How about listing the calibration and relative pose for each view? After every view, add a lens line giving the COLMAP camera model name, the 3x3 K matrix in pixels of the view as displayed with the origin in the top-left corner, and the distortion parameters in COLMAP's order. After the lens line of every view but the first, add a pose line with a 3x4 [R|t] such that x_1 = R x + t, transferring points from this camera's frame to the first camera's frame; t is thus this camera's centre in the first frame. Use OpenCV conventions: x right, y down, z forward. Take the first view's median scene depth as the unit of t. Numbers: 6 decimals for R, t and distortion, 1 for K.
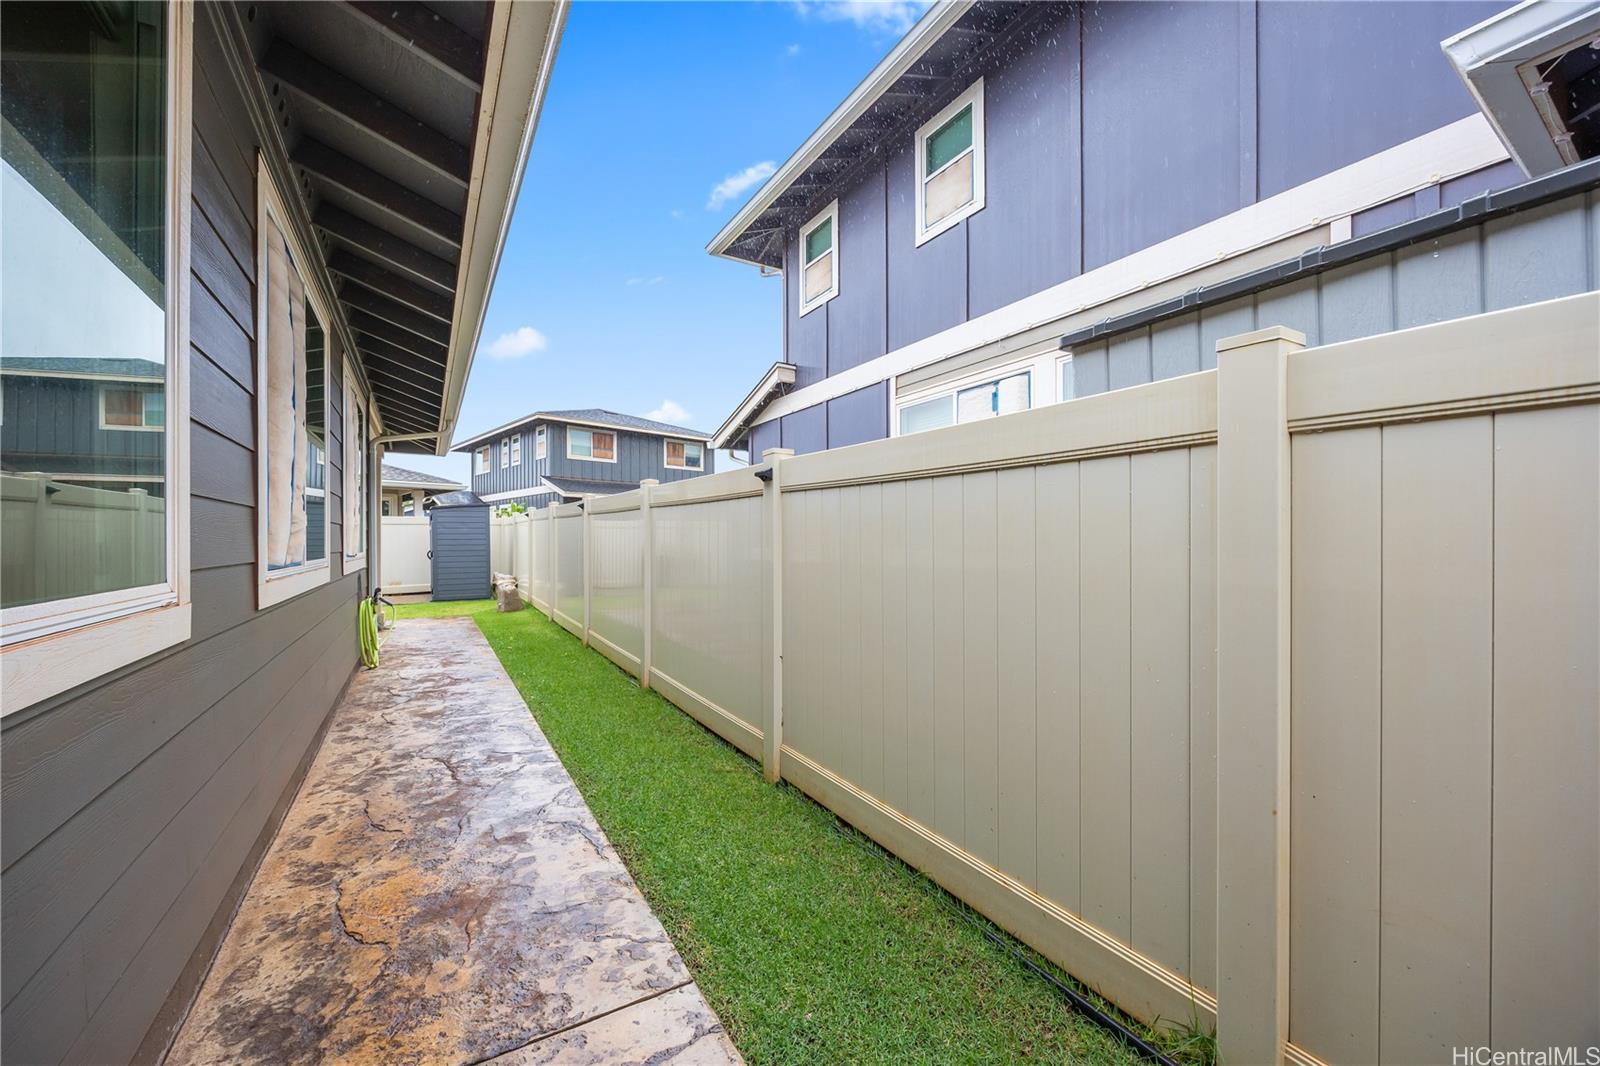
lens RADIAL K [[628.0, 0, 796.6], [0, 628.0, 539.0], [0, 0, 1]] dist [-0.001161, -0.000171]
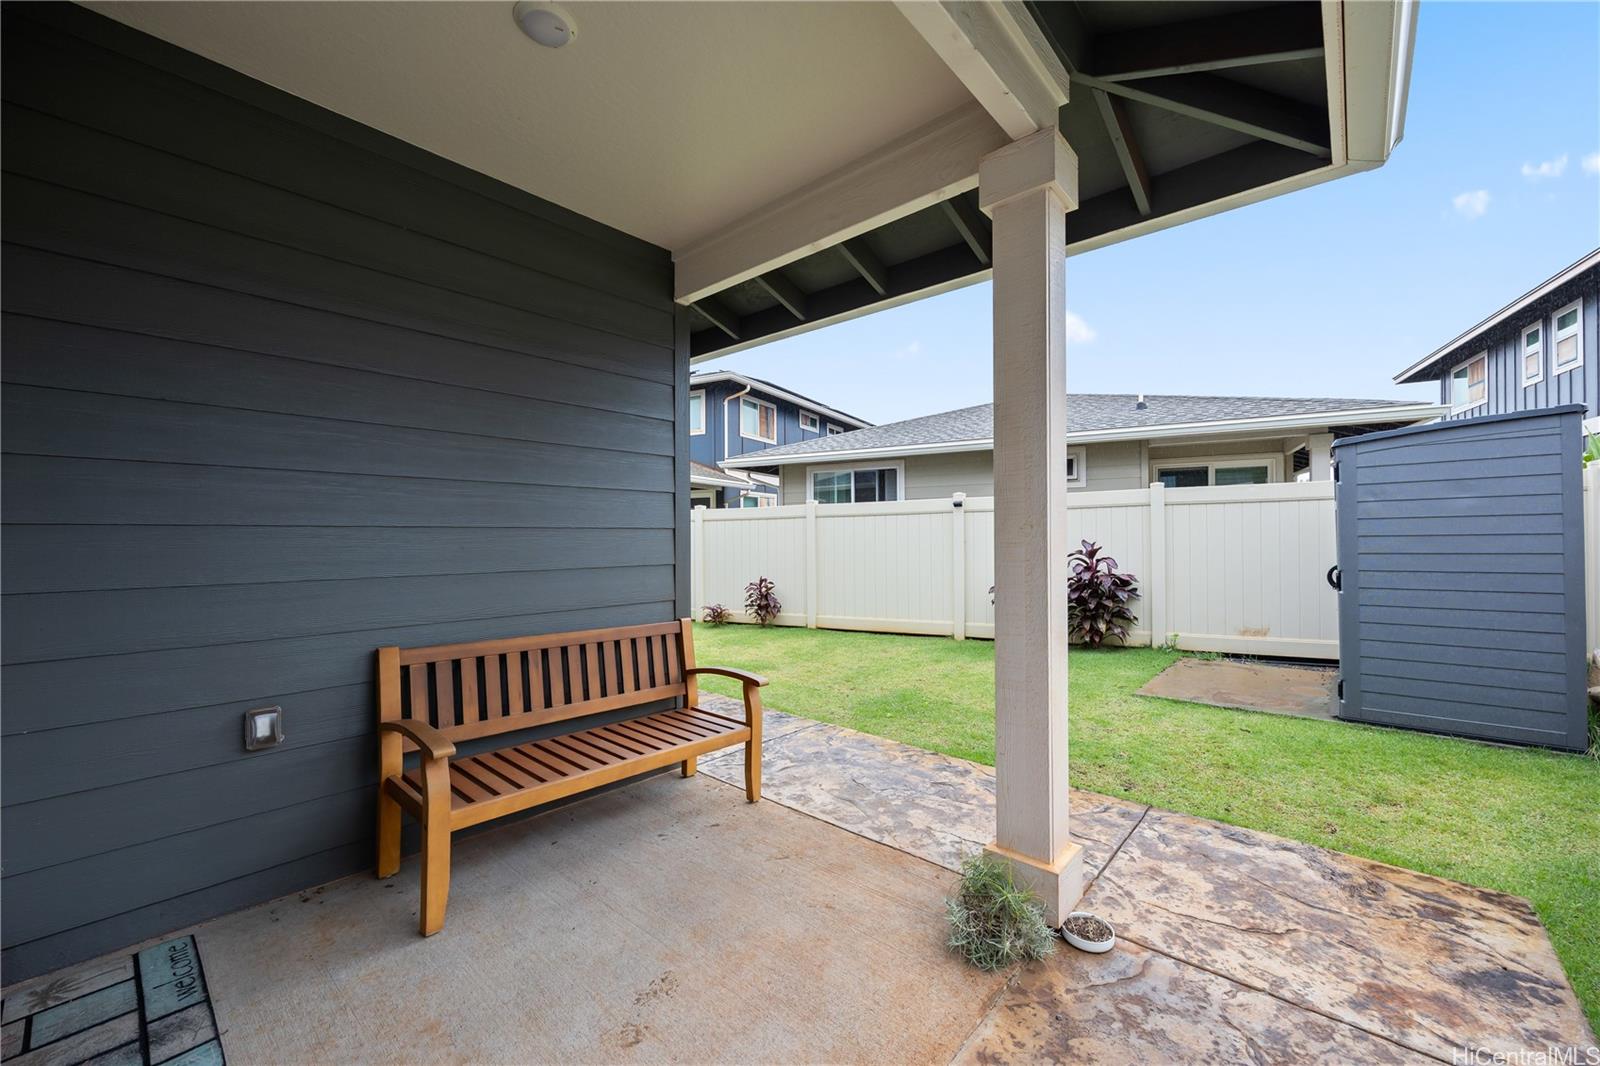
lens RADIAL K [[628.0, 0, 796.6], [0, 628.0, 539.0], [0, 0, 1]] dist [-0.001161, -0.000171]
pose [[0.300751, 0.003258, -0.953697, -0.176906], [0.008045, 0.999950, 0.005953, -0.001195], [0.953669, -0.009463, 0.300710, 0.317571]]
